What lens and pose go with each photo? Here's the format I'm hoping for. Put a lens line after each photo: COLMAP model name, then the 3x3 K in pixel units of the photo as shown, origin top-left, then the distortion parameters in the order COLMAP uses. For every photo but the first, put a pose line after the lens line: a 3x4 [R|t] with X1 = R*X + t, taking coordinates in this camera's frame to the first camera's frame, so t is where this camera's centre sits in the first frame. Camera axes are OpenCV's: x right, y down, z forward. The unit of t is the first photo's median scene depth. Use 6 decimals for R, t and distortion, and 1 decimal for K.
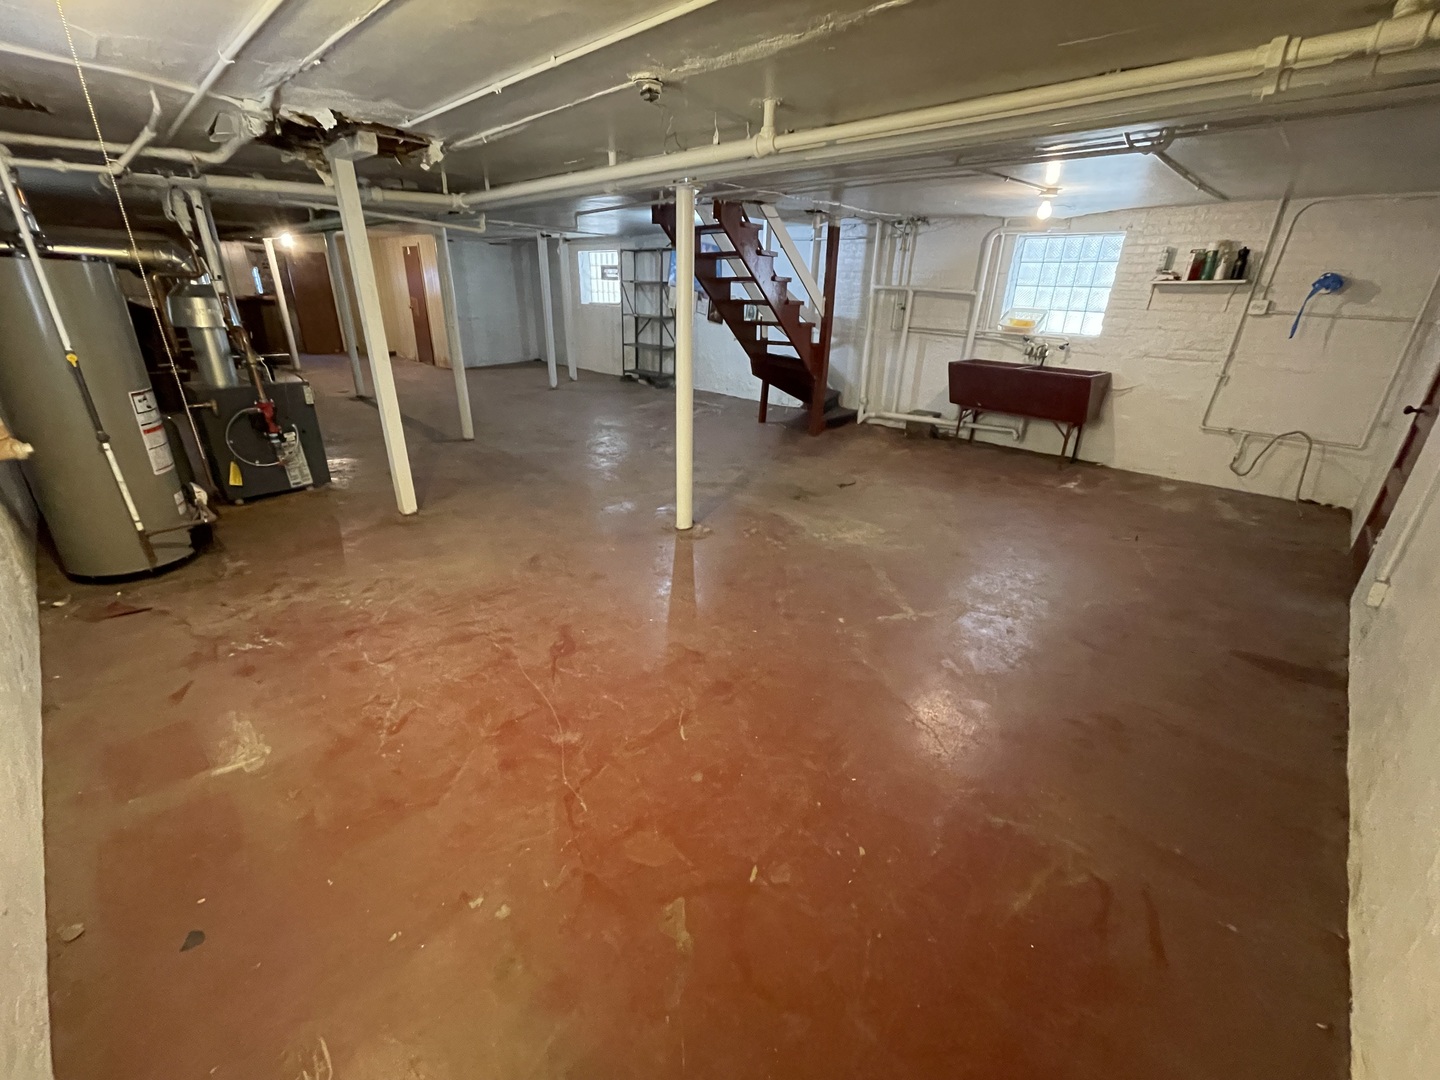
lens RADIAL K [[600.7, 0, 712.4], [0, 600.7, 541.7], [0, 0, 1]] dist [-0.002248, 0.000714]
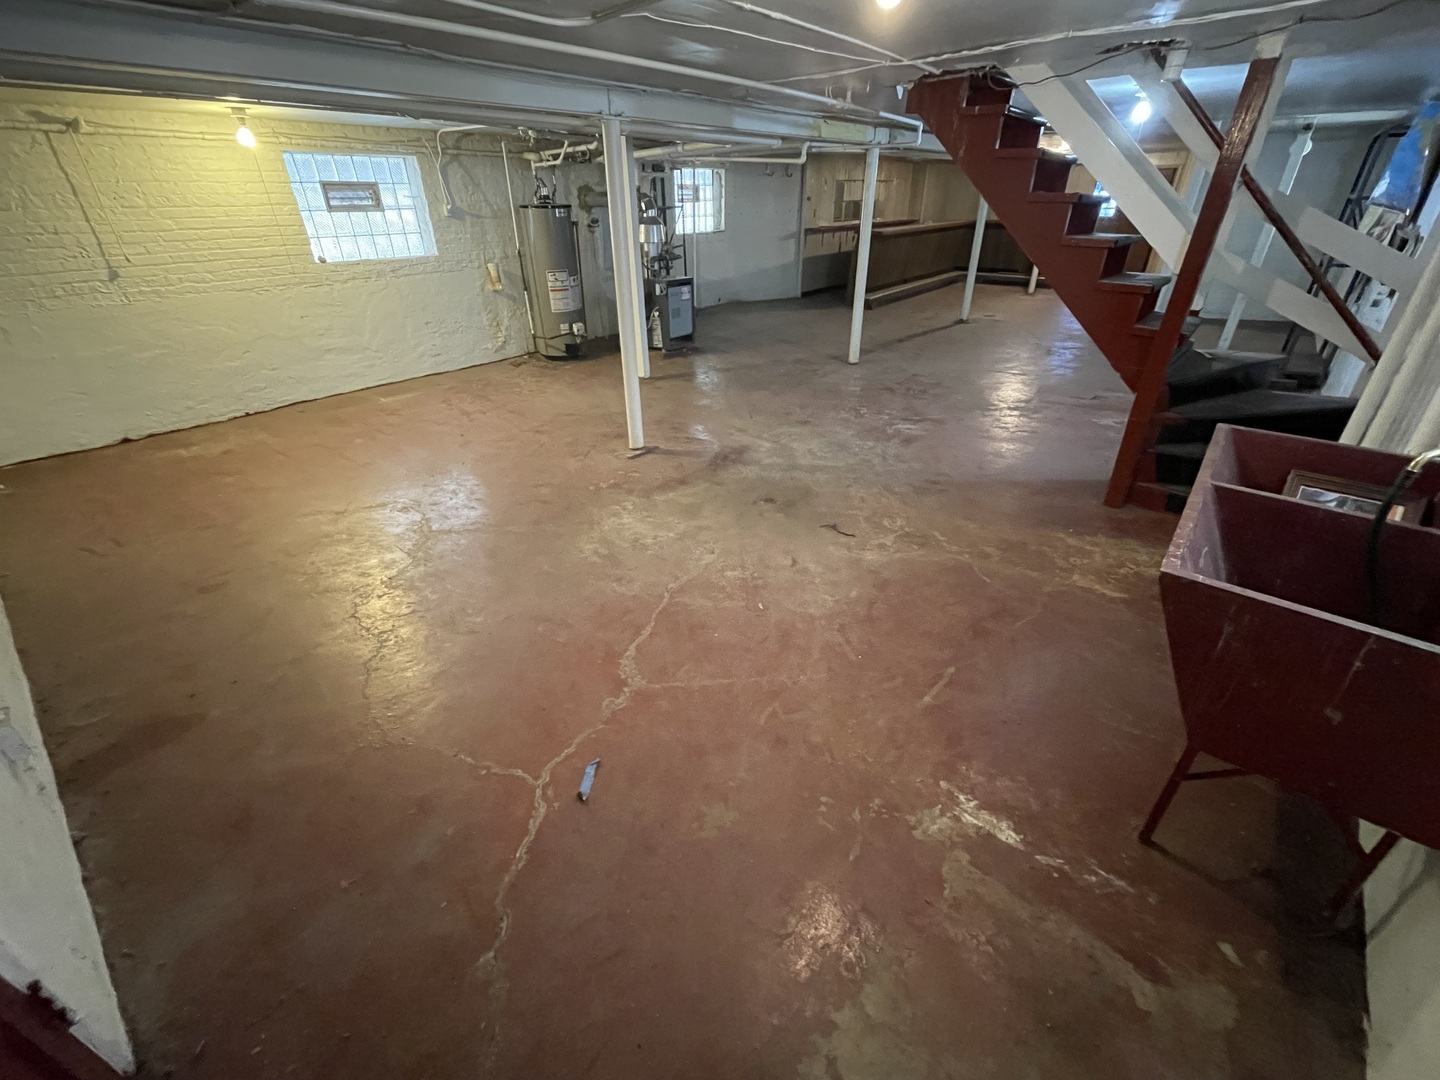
lens RADIAL K [[600.7, 0, 714.8], [0, 600.7, 534.7], [0, 0, 1]] dist [-0.002248, 0.000714]
pose [[0.093723, 0.467457, -0.879033, 1.053540], [-0.374095, 0.834756, 0.404025, -0.406616], [0.922642, 0.290976, 0.253110, 0.940794]]
